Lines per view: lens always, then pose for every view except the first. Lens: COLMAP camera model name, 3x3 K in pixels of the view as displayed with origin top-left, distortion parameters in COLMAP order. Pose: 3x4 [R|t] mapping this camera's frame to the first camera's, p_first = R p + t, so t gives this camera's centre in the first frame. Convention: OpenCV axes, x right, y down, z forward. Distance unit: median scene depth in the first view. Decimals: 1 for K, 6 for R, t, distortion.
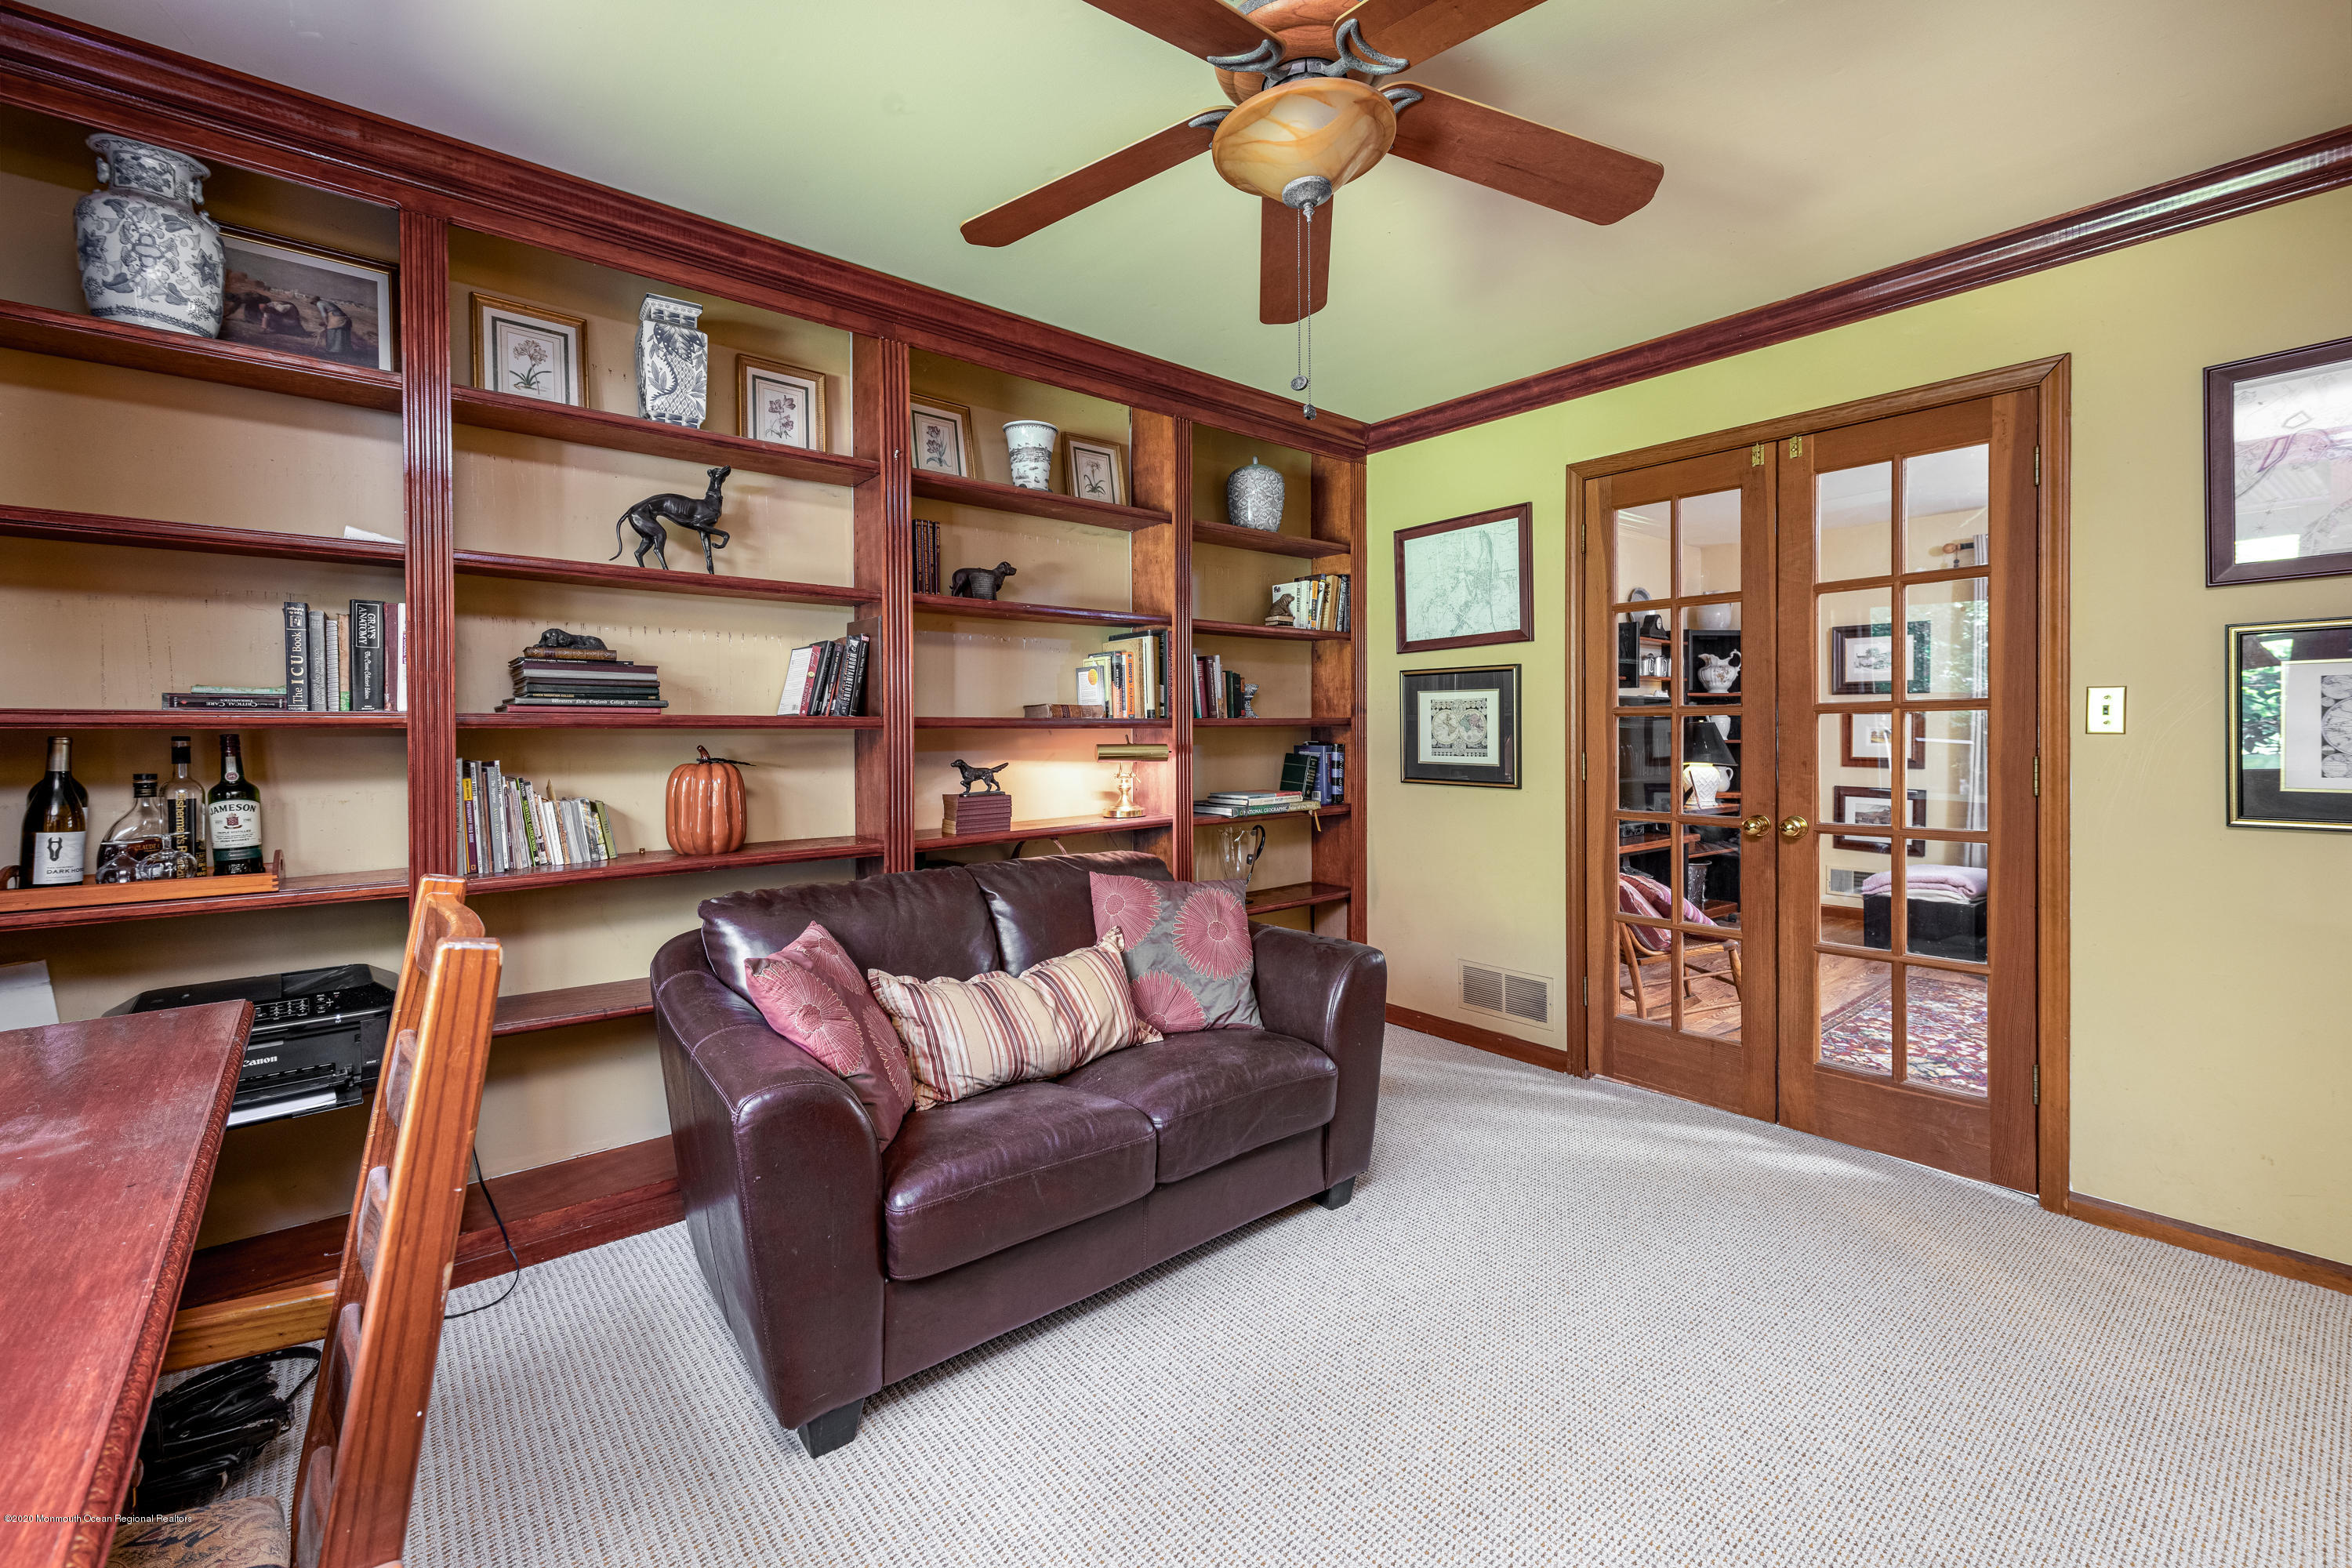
lens RADIAL K [[998.1, 0, 1191.3], [0, 998.1, 732.7], [0, 0, 1]] dist [0.004142, 0.000270]
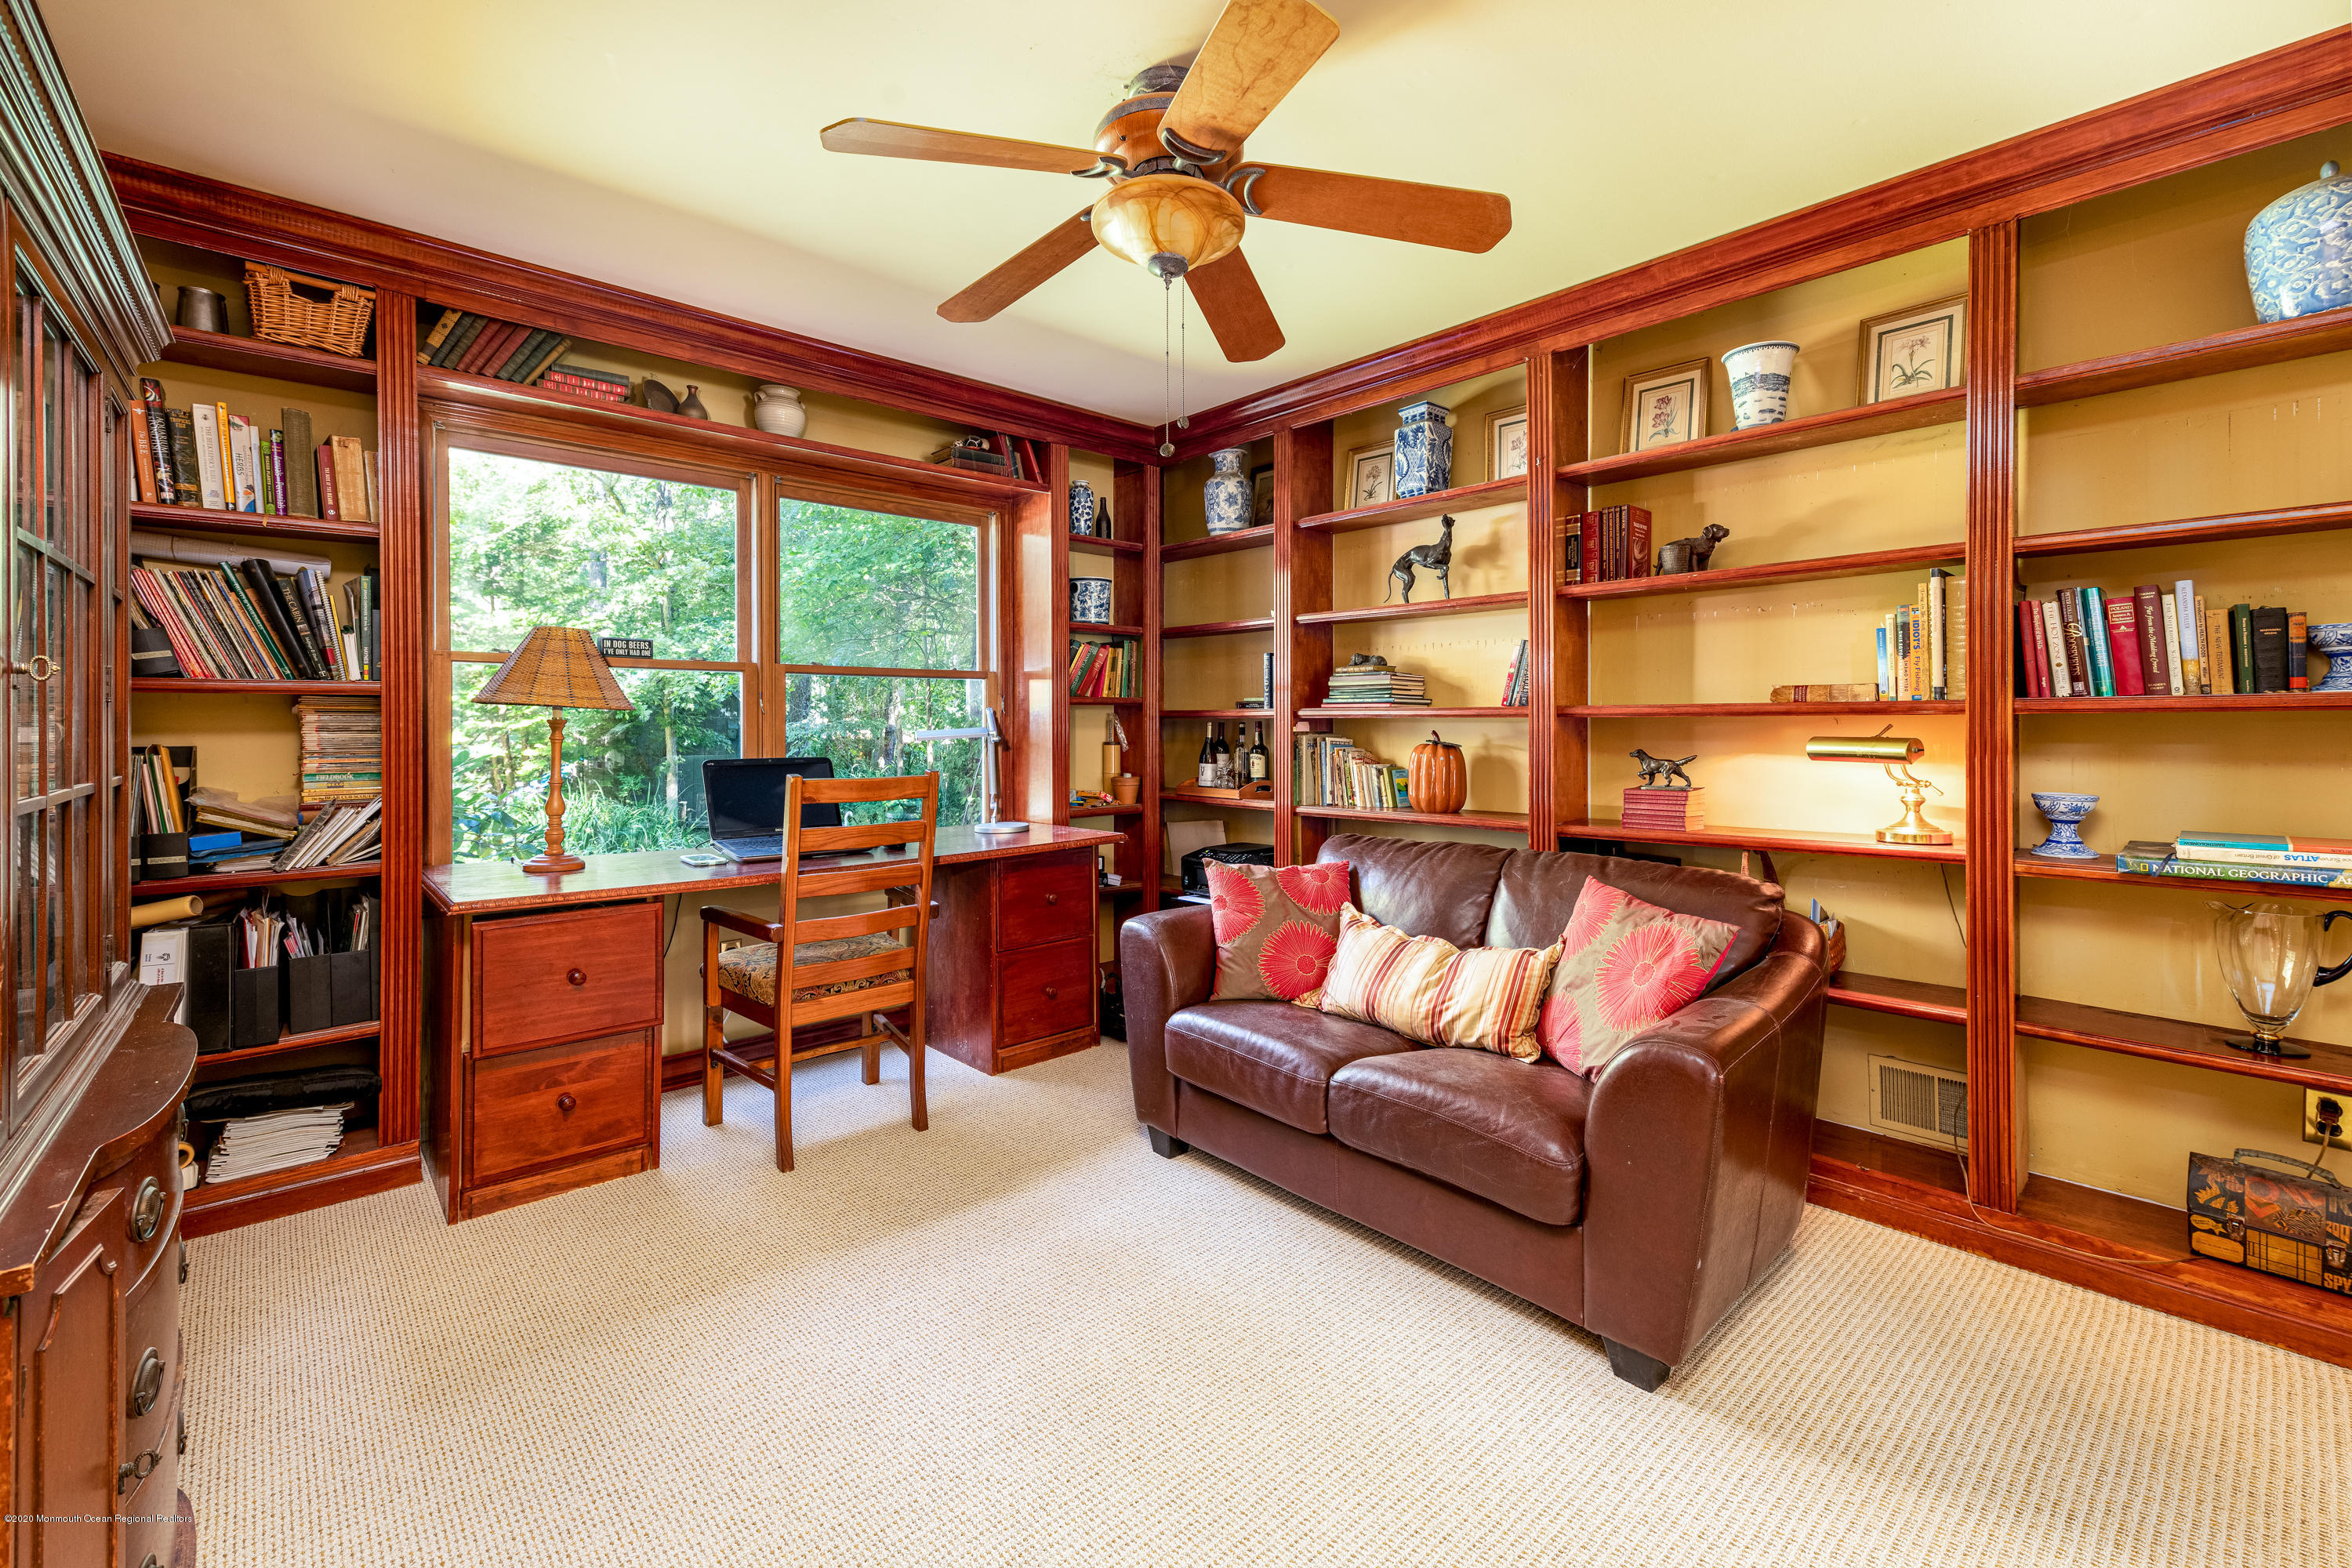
lens RADIAL K [[998.1, 0, 1207.5], [0, 998.1, 725.1], [0, 0, 1]] dist [0.004142, 0.000270]
pose [[0.036271, 0.003537, -0.999336, 0.685750], [-0.002427, 0.999991, 0.003451, 0.001988], [0.999339, 0.002301, 0.036279, 0.542570]]
